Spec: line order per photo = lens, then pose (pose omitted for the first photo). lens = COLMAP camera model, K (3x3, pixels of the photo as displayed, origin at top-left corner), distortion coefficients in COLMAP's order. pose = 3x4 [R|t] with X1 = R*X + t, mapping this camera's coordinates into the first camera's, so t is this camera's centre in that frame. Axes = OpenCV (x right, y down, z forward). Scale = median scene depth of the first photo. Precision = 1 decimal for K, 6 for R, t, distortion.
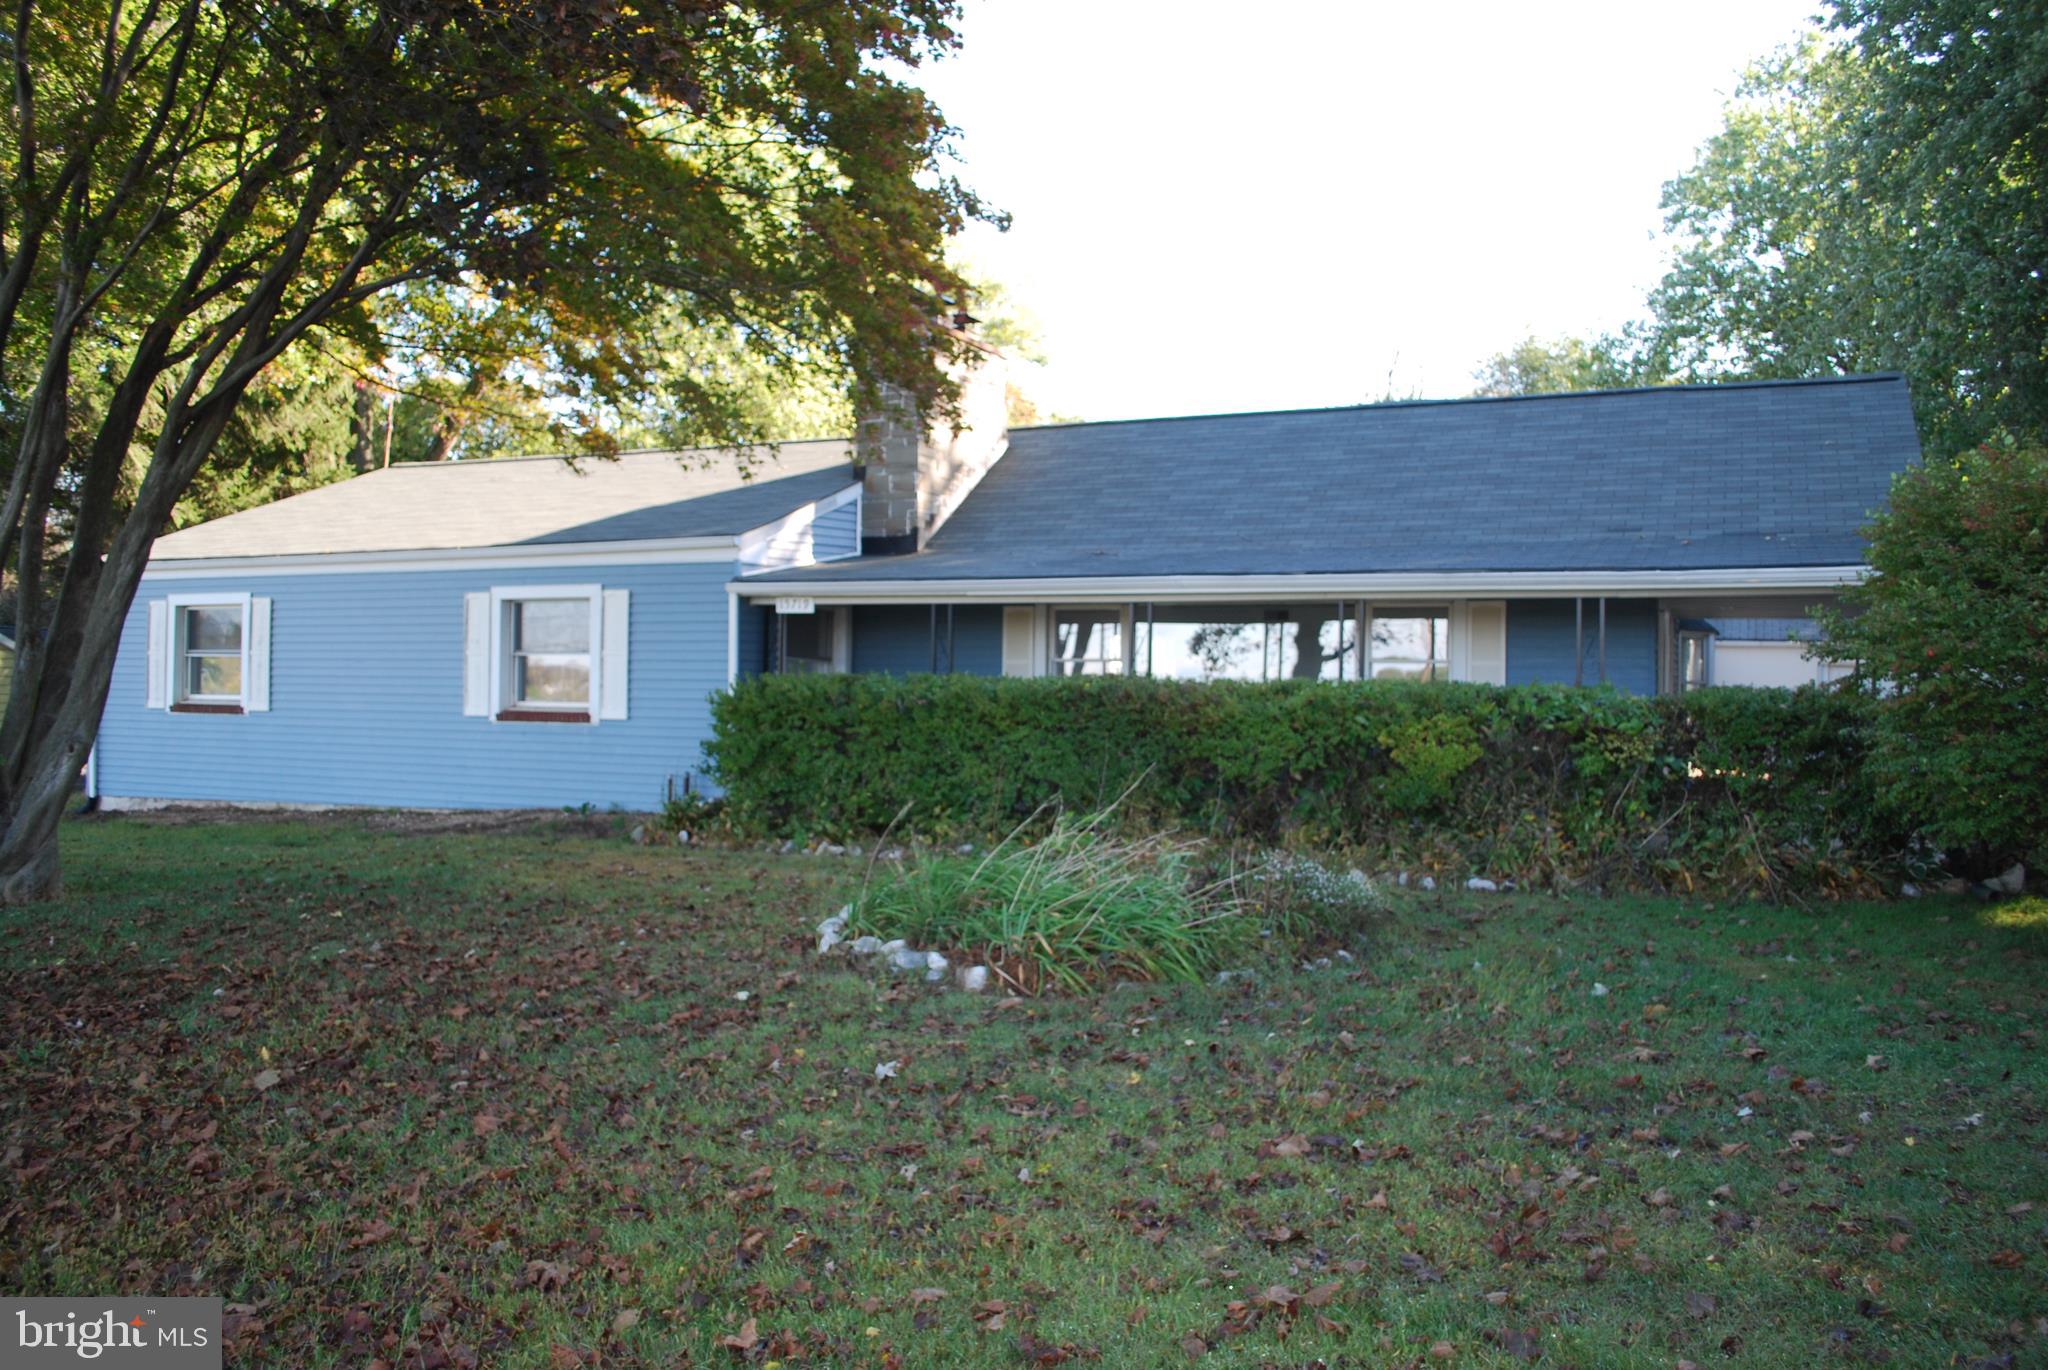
lens RADIAL K [[1607.8, 0, 1037.1], [0, 1607.8, 684.9], [0, 0, 1]] dist [-0.082654, 0.005483]
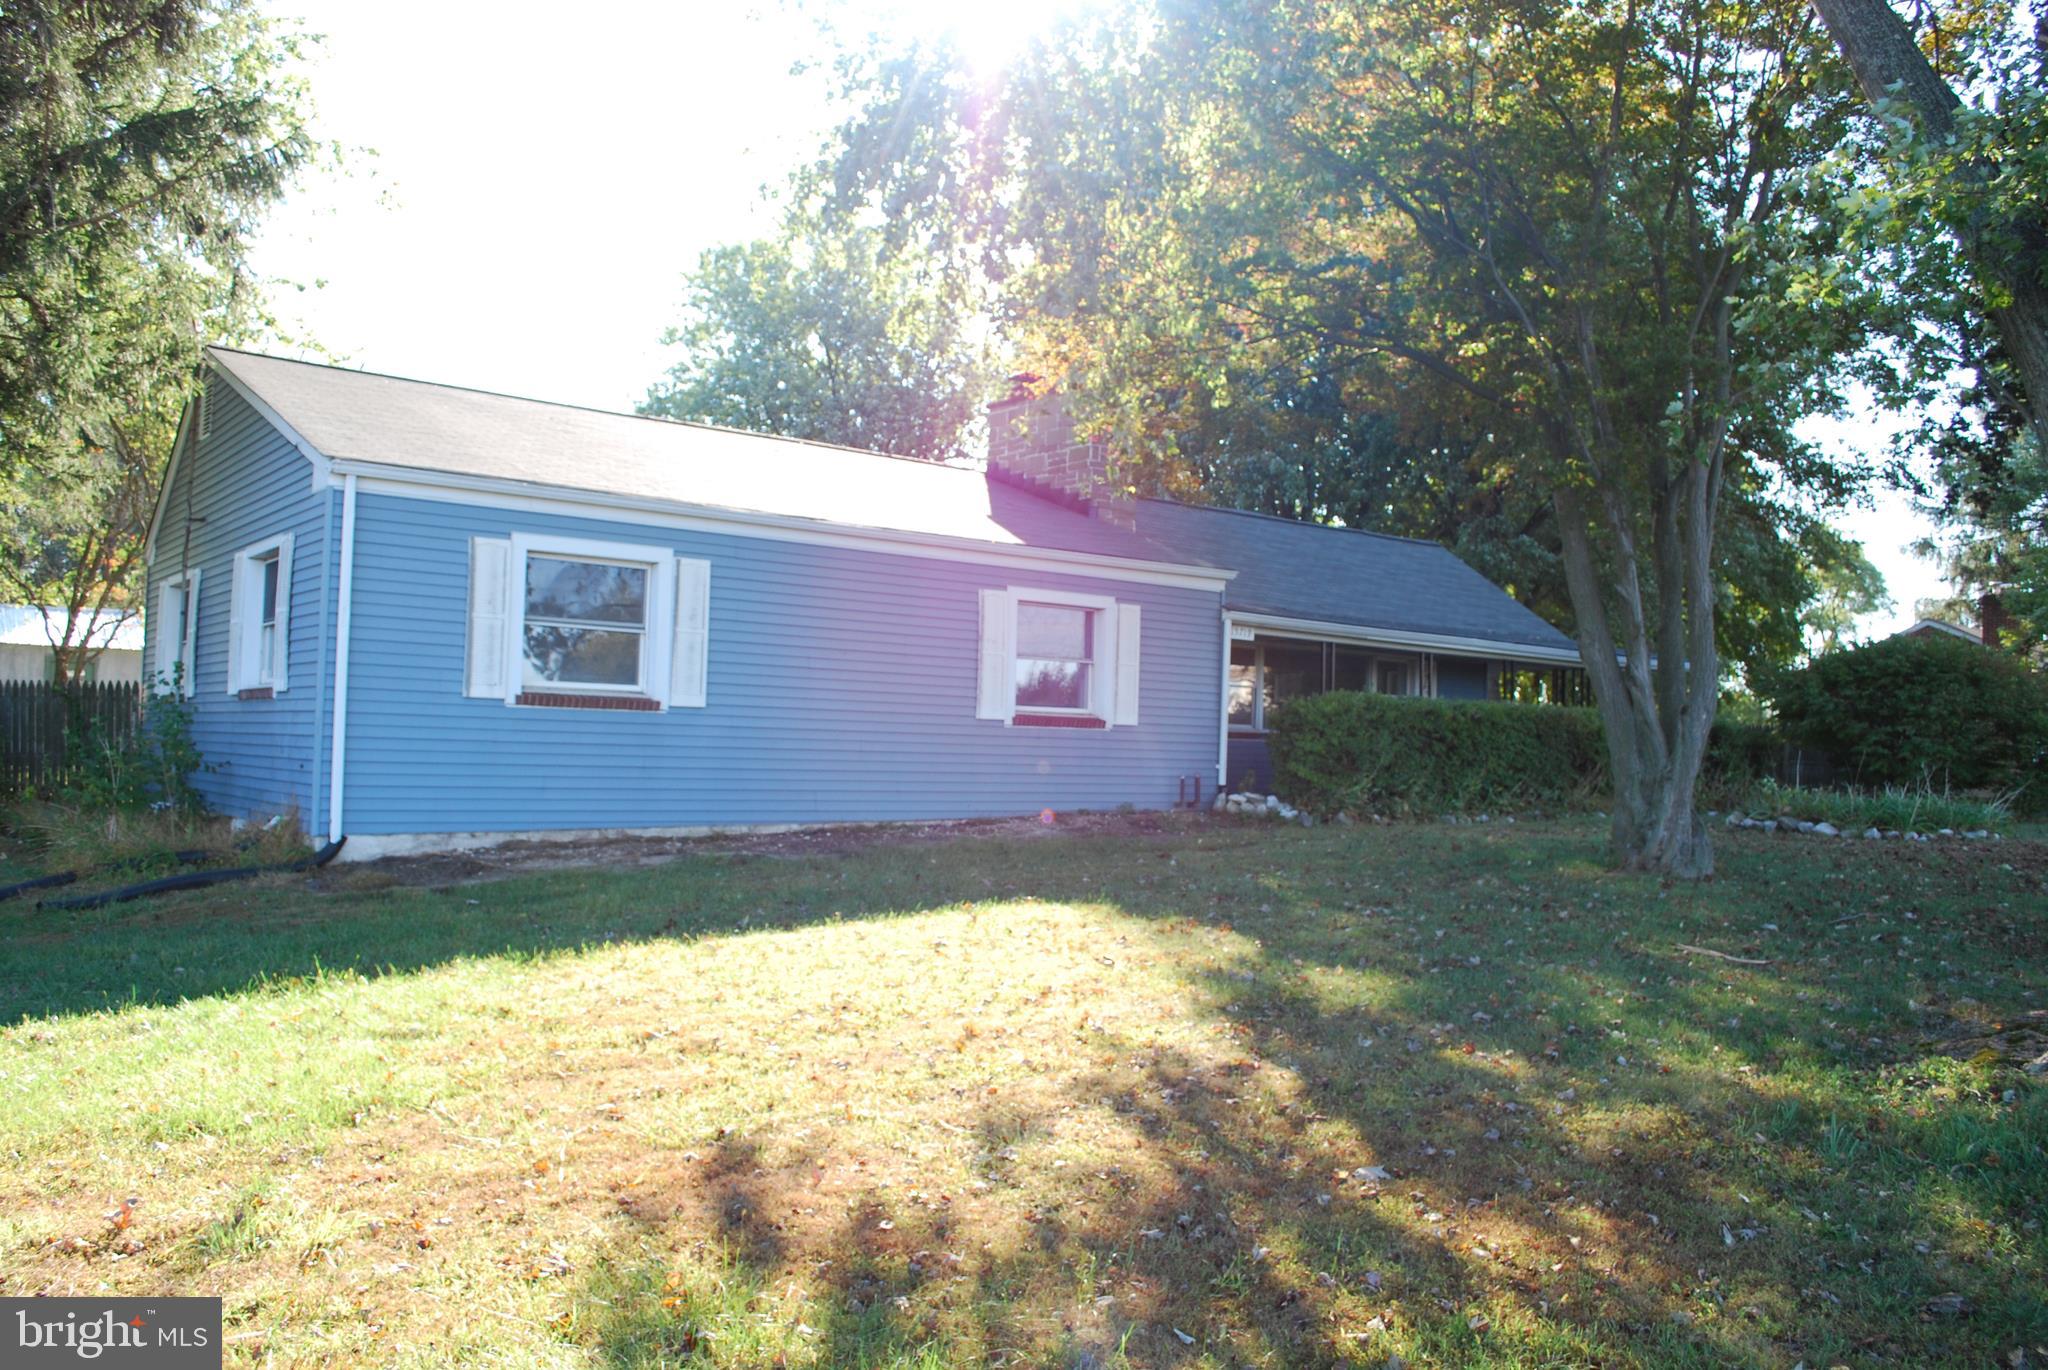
lens RADIAL K [[1607.8, 0, 1037.1], [0, 1607.8, 684.9], [0, 0, 1]] dist [-0.082654, 0.005483]
pose [[0.467971, 0.015236, 0.883613, -1.074588], [-0.059167, 0.998148, 0.014124, -0.015534], [-0.881761, -0.058890, 0.468006, 0.475745]]
